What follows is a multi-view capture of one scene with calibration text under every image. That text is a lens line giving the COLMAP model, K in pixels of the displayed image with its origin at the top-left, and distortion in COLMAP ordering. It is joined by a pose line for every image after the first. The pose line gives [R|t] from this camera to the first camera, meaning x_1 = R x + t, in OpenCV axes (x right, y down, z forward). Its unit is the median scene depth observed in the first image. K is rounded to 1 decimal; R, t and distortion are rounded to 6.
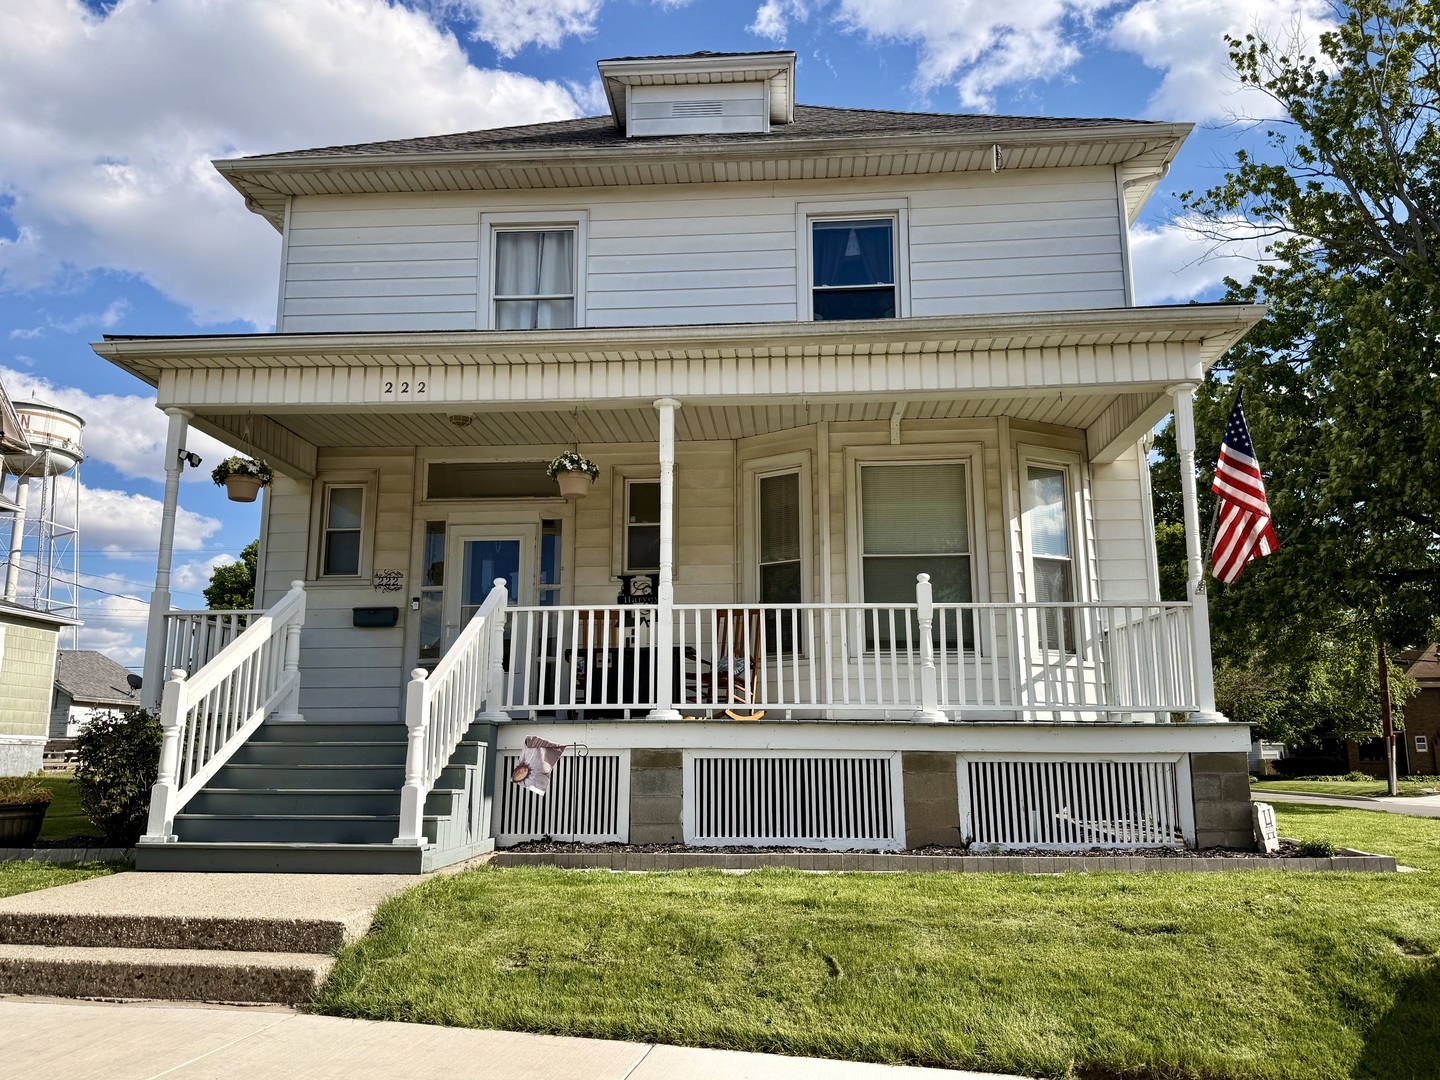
lens RADIAL K [[1082.0, 0, 720.0], [0, 1082.0, 540.0], [0, 0, 1]] dist [0.117780, -0.153989]
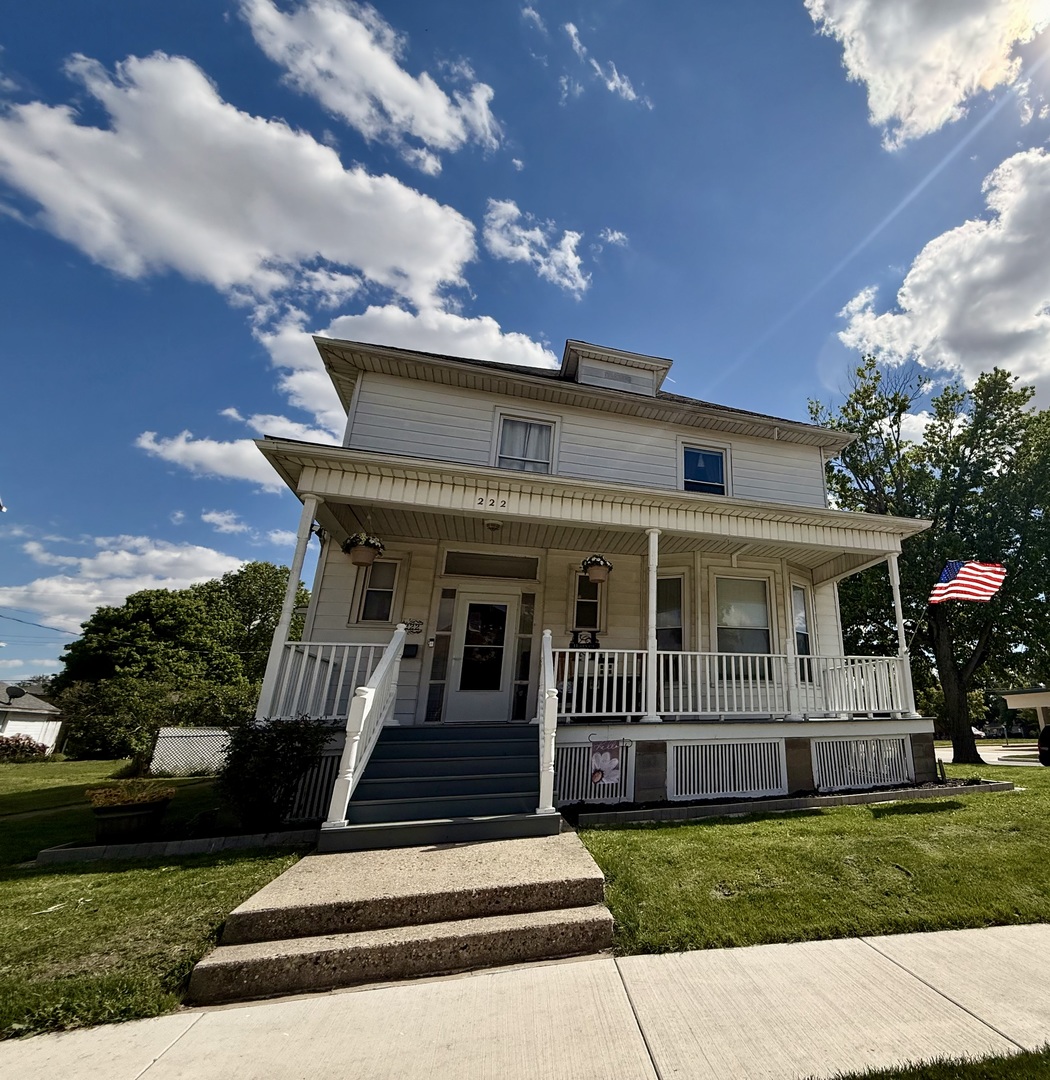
lens RADIAL K [[566.7, 0, 715.2], [0, 566.7, 538.6], [0, 0, 1]] dist [-0.000909, 0.000840]
pose [[0.906972, 0.114992, 0.405190, -0.279705], [-0.058072, 0.986962, -0.150110, 0.011987], [-0.417169, 0.112616, 0.901825, 0.127663]]
